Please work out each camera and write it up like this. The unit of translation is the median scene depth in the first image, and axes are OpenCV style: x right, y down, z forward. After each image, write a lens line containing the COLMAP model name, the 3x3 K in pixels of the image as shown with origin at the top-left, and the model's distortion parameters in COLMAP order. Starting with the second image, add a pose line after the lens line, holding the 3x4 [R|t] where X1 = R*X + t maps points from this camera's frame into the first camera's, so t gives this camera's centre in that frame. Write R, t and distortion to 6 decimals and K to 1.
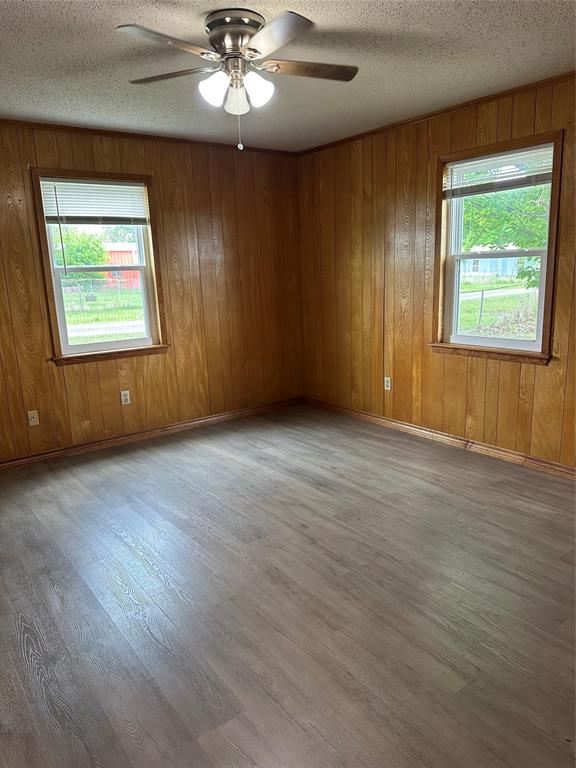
lens RADIAL K [[533.0, 0, 288.0], [0, 533.0, 384.0], [0, 0, 1]] dist [0.116403, -0.161877]
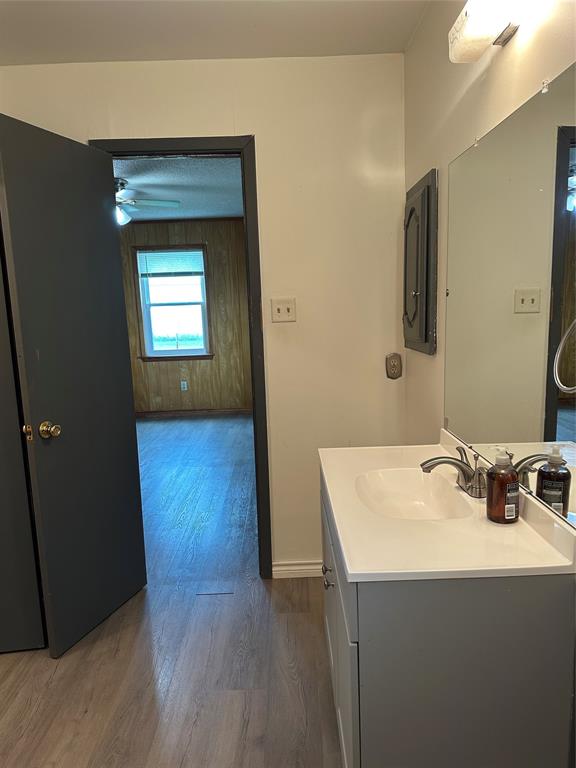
lens RADIAL K [[533.0, 0, 288.0], [0, 533.0, 384.0], [0, 0, 1]] dist [0.116403, -0.161877]
pose [[0.812903, 0.095101, -0.574581, 0.839889], [-0.115850, 0.993267, 0.000497, -0.016248], [0.570760, 0.066162, 0.818447, -0.091403]]
